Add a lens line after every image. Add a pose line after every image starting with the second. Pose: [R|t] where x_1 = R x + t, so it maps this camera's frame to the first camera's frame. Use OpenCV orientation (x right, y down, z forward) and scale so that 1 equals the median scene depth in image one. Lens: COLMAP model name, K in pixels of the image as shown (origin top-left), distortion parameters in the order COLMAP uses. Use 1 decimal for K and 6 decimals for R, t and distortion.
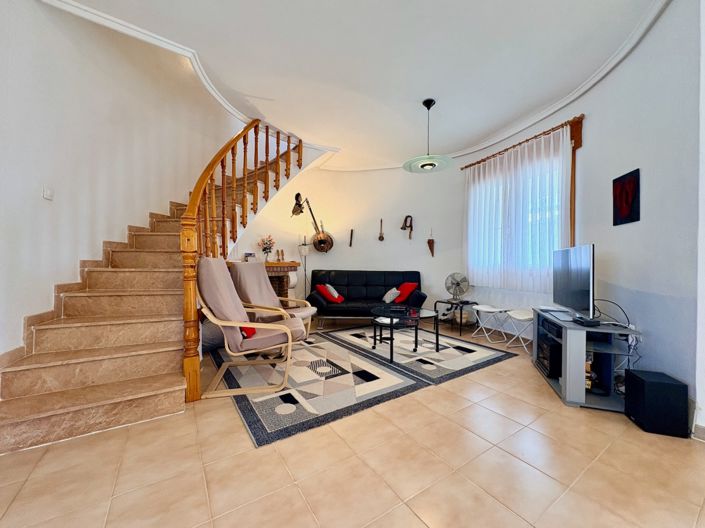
lens RADIAL K [[279.2, 0, 352.5], [0, 279.2, 264.0], [0, 0, 1]] dist [-0.000194, 0.000090]
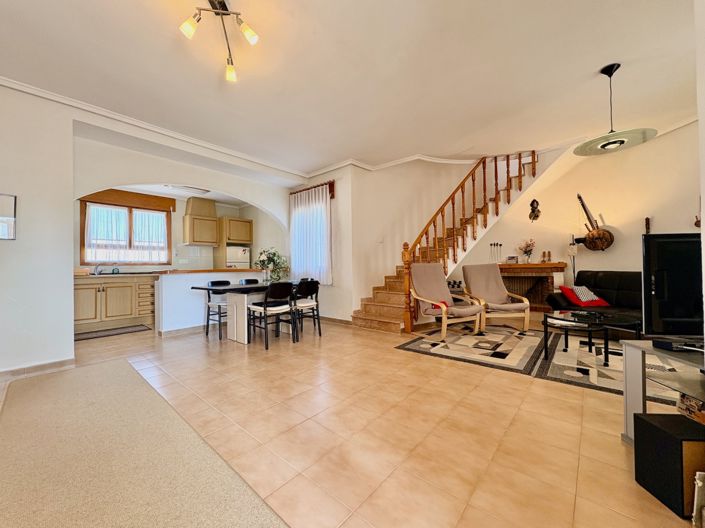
lens RADIAL K [[279.2, 0, 352.5], [0, 279.2, 264.0], [0, 0, 1]] dist [-0.000194, 0.000090]
pose [[0.274071, -0.021492, -0.961469, 0.848847], [0.014289, 0.999731, -0.018274, 0.007333], [0.961603, -0.008730, 0.274305, 0.029350]]
